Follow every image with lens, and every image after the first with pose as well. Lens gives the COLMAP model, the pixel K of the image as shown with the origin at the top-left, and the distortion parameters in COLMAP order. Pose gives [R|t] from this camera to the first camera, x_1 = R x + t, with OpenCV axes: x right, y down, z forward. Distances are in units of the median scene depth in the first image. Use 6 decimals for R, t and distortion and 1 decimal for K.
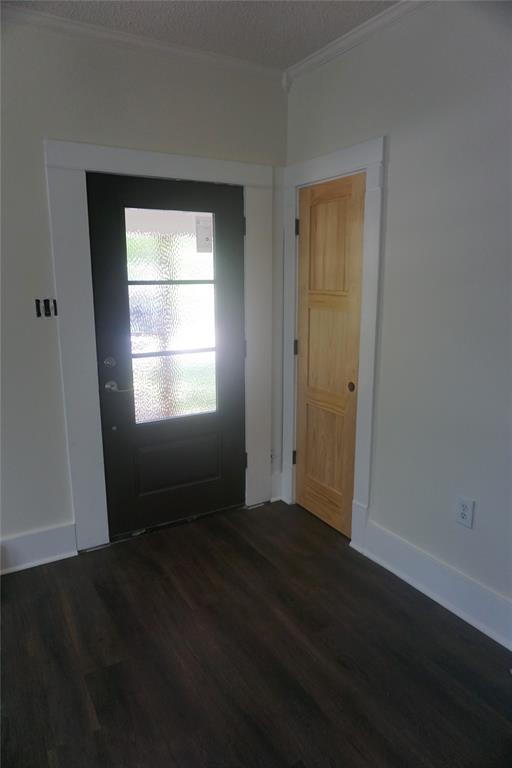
lens RADIAL K [[518.5, 0, 256.0], [0, 518.5, 384.0], [0, 0, 1]] dist [-0.058514, 0.061856]
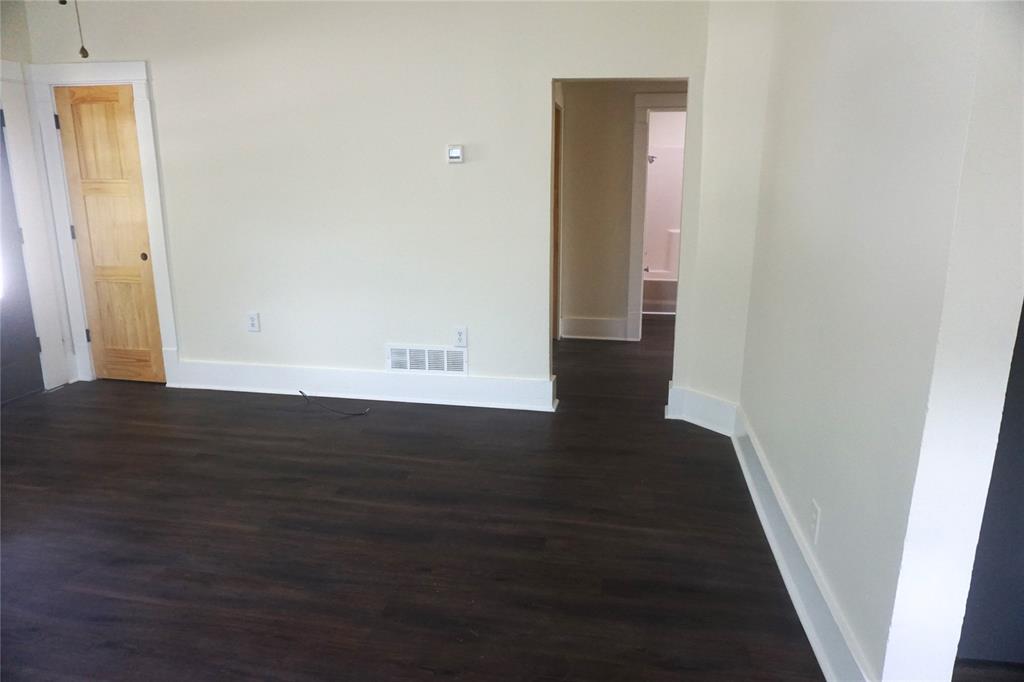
lens RADIAL K [[691.3, 0, 512.0], [0, 691.3, 341.0], [0, 0, 1]] dist [-0.058514, 0.061856]
pose [[0.660432, -0.174673, 0.730287, -0.430303], [0.148748, 0.983727, 0.100772, 0.157465], [-0.736005, 0.042076, 0.675667, -0.692203]]
